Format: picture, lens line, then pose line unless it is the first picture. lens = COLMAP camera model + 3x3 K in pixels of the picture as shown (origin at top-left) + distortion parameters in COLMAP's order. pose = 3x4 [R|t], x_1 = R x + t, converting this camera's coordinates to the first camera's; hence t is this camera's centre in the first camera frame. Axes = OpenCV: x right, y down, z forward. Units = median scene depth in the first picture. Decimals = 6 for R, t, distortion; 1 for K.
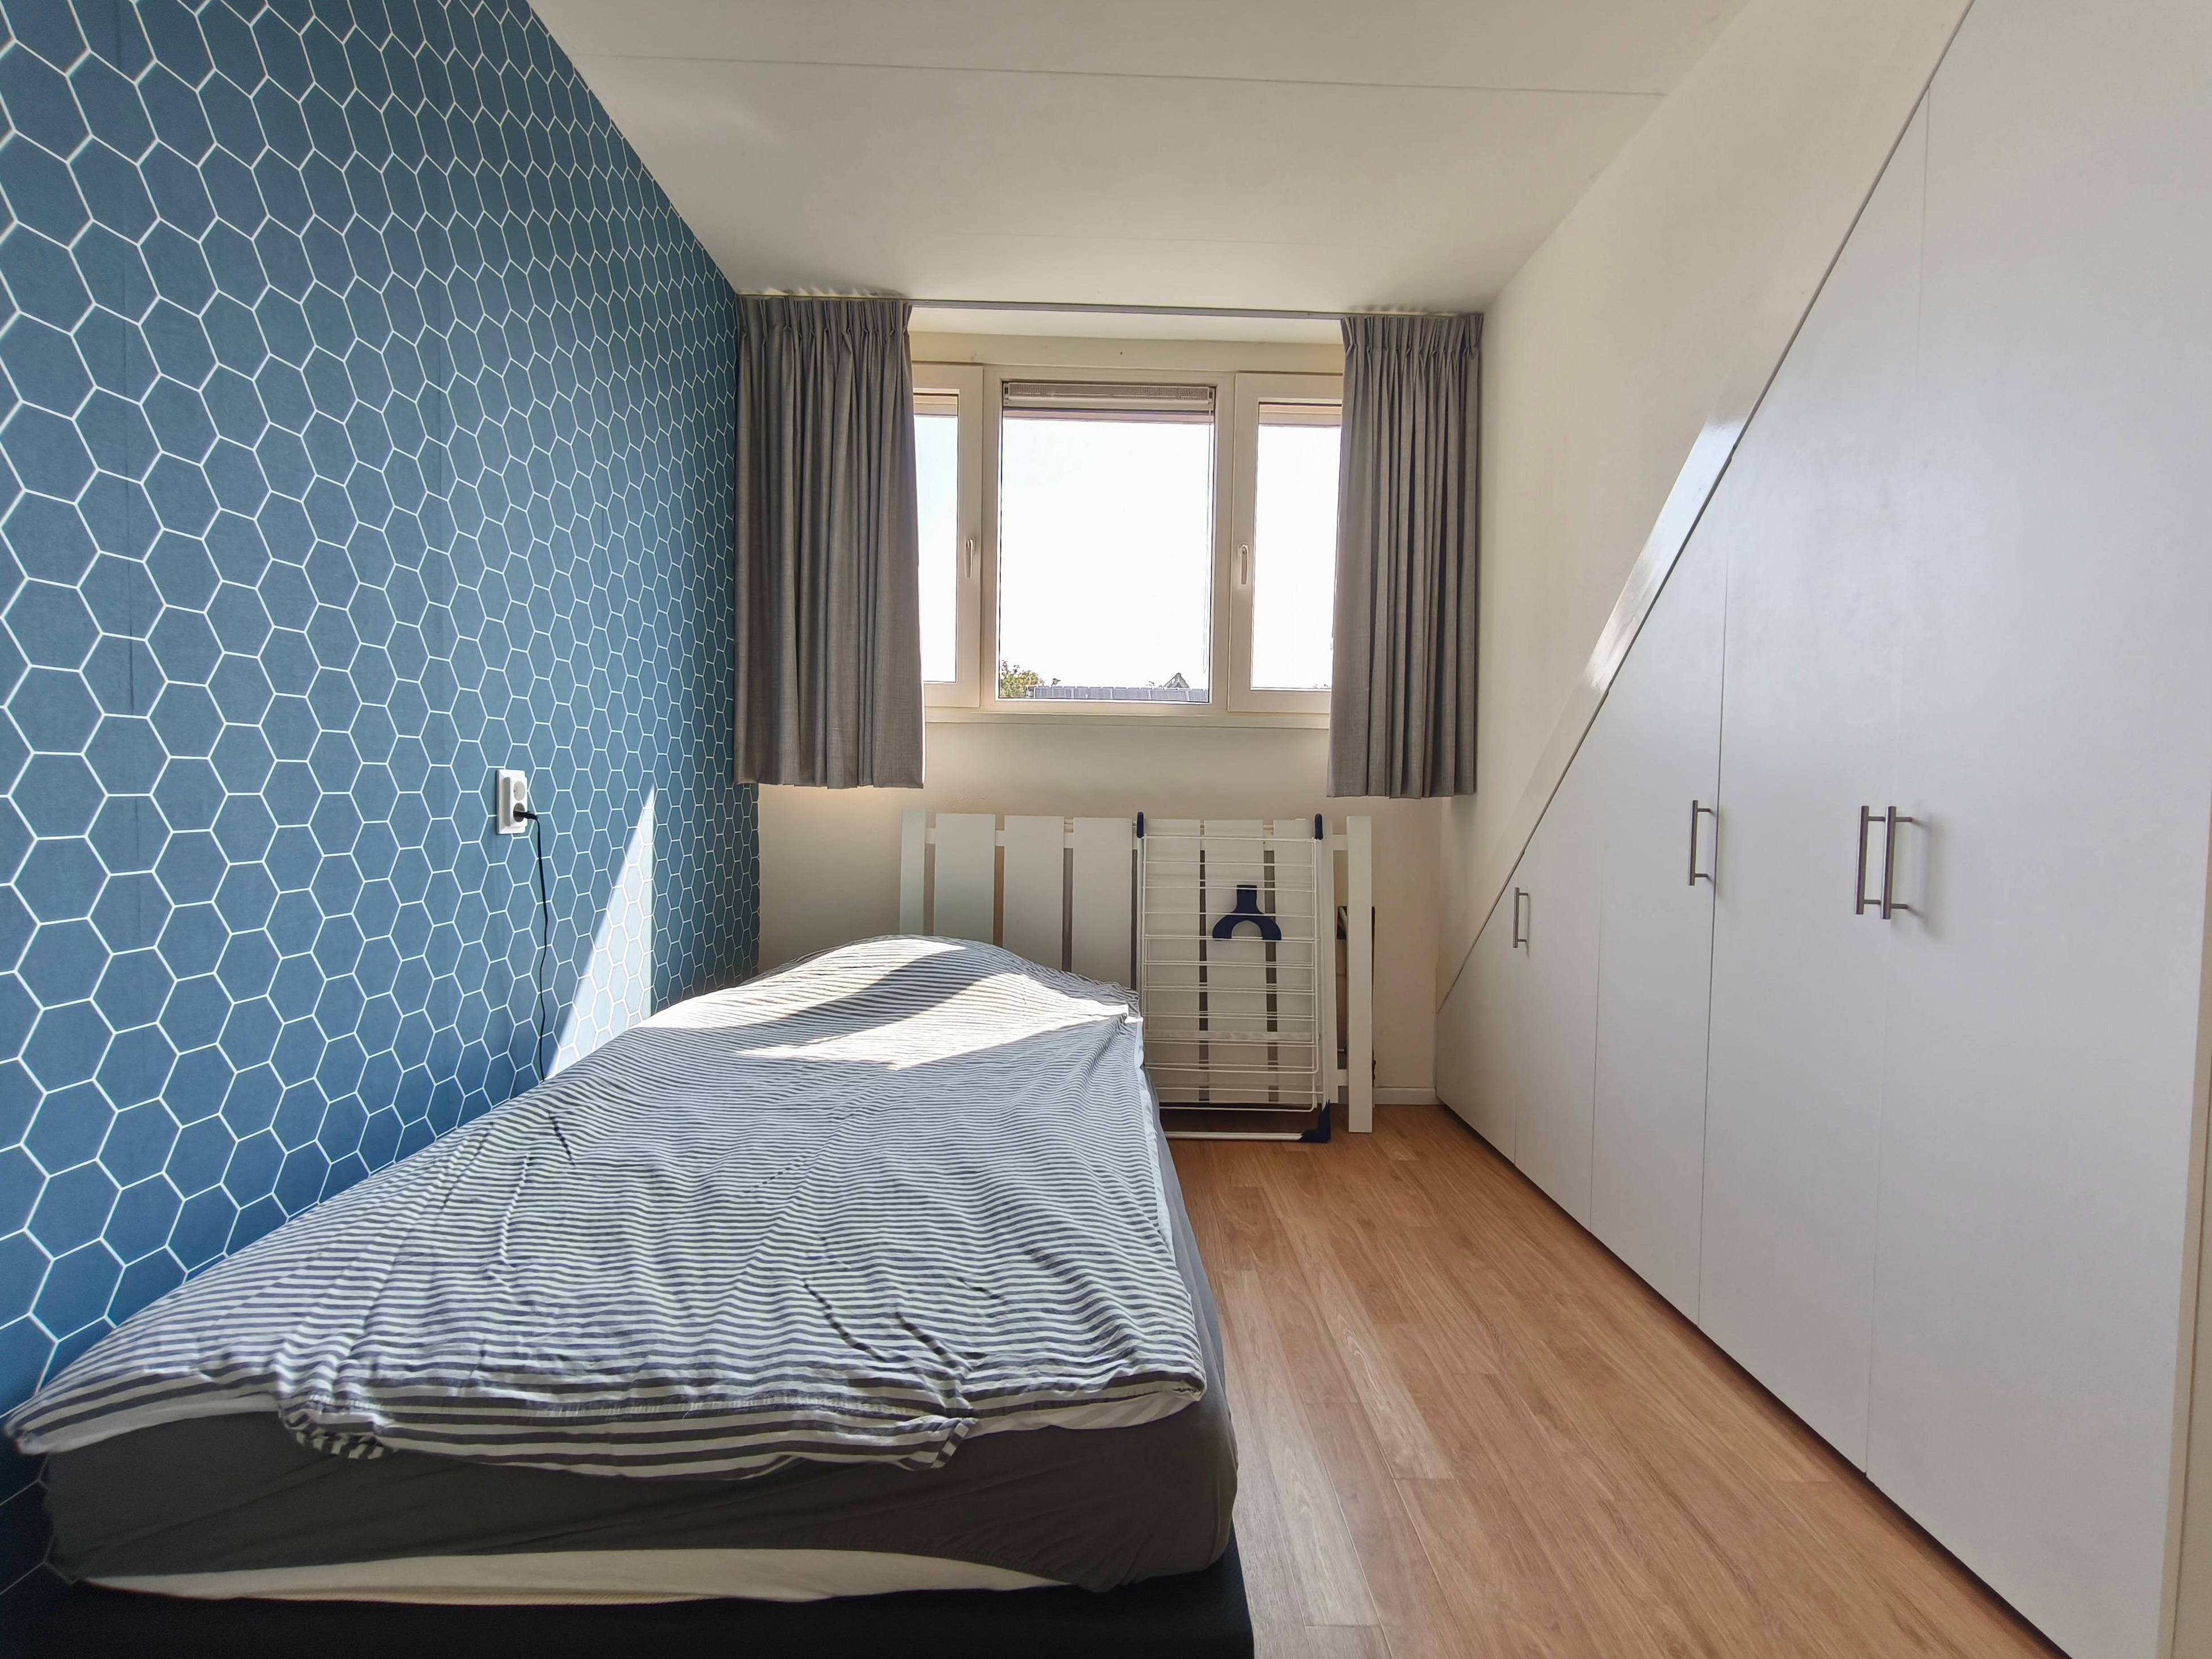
lens RADIAL K [[960.4, 0, 1106.0], [0, 960.4, 829.5], [0, 0, 1]] dist [-0.003592, -0.000132]
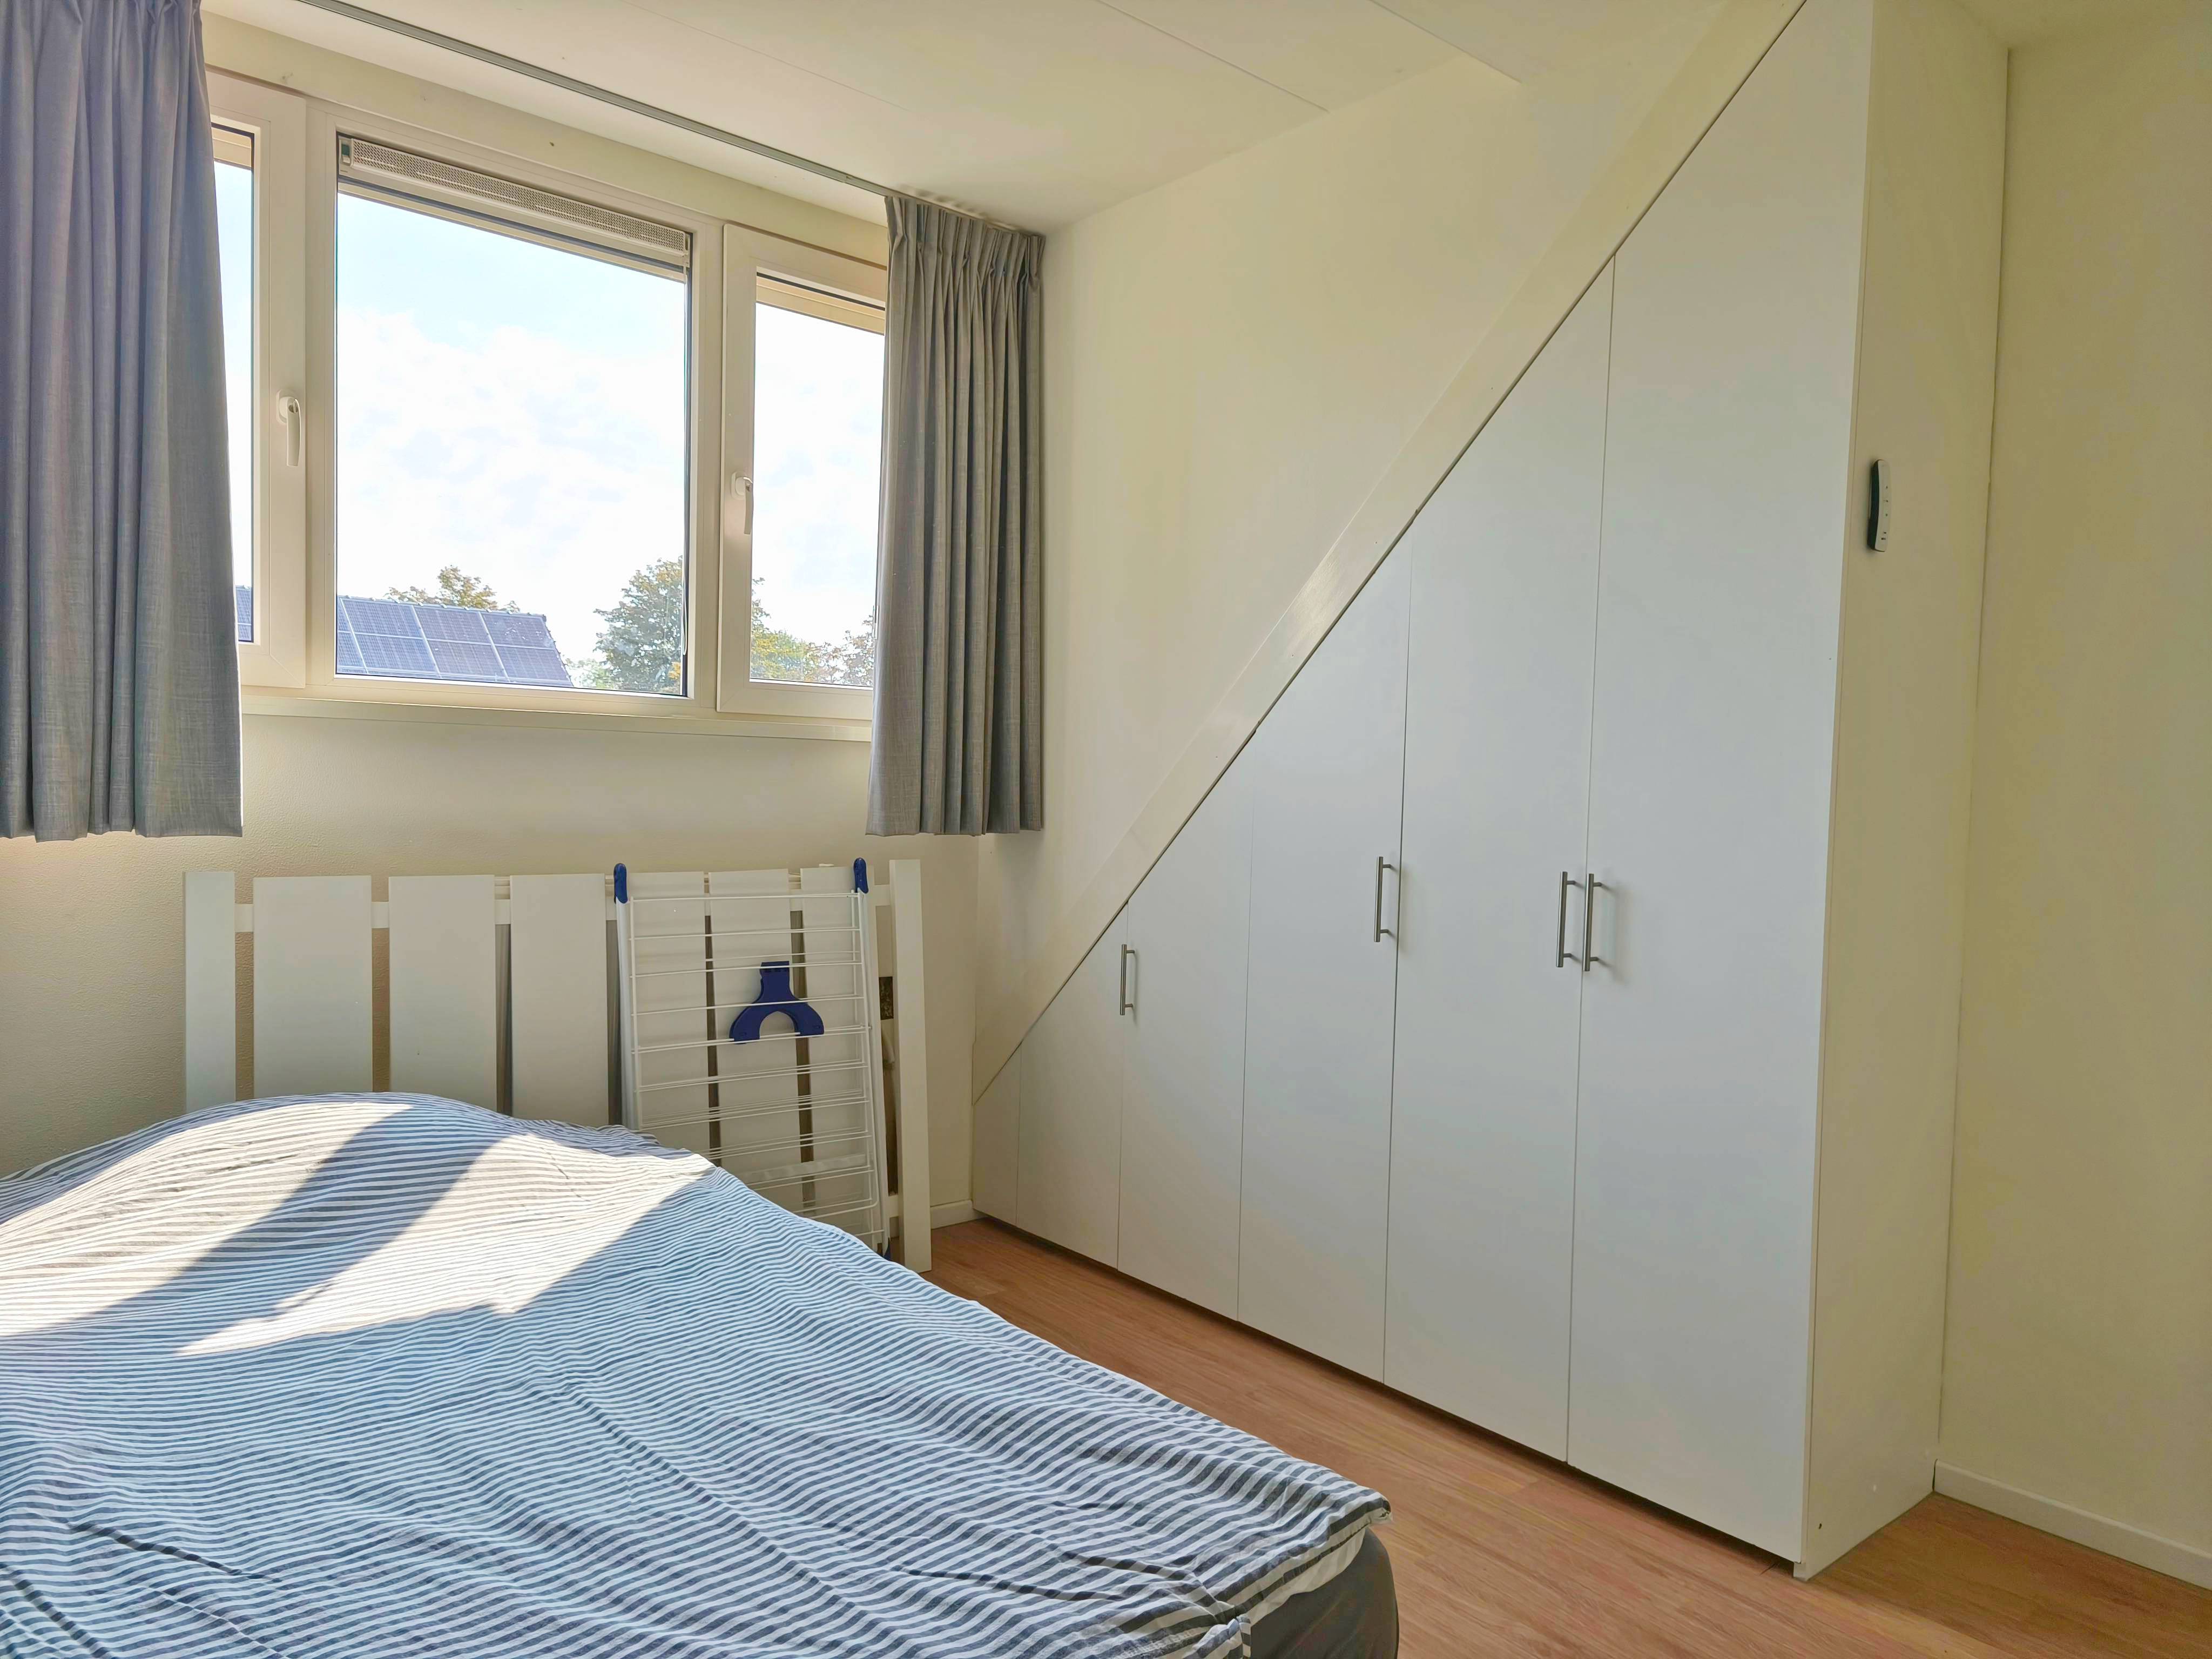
lens RADIAL K [[1471.1, 0, 1105.0], [0, 1471.1, 842.8], [0, 0, 1]] dist [0.071286, -0.057693]
pose [[0.773098, -0.024047, 0.633831, -0.373644], [0.014504, 0.999690, 0.020236, -0.051487], [-0.634121, -0.006452, 0.773207, -0.005819]]
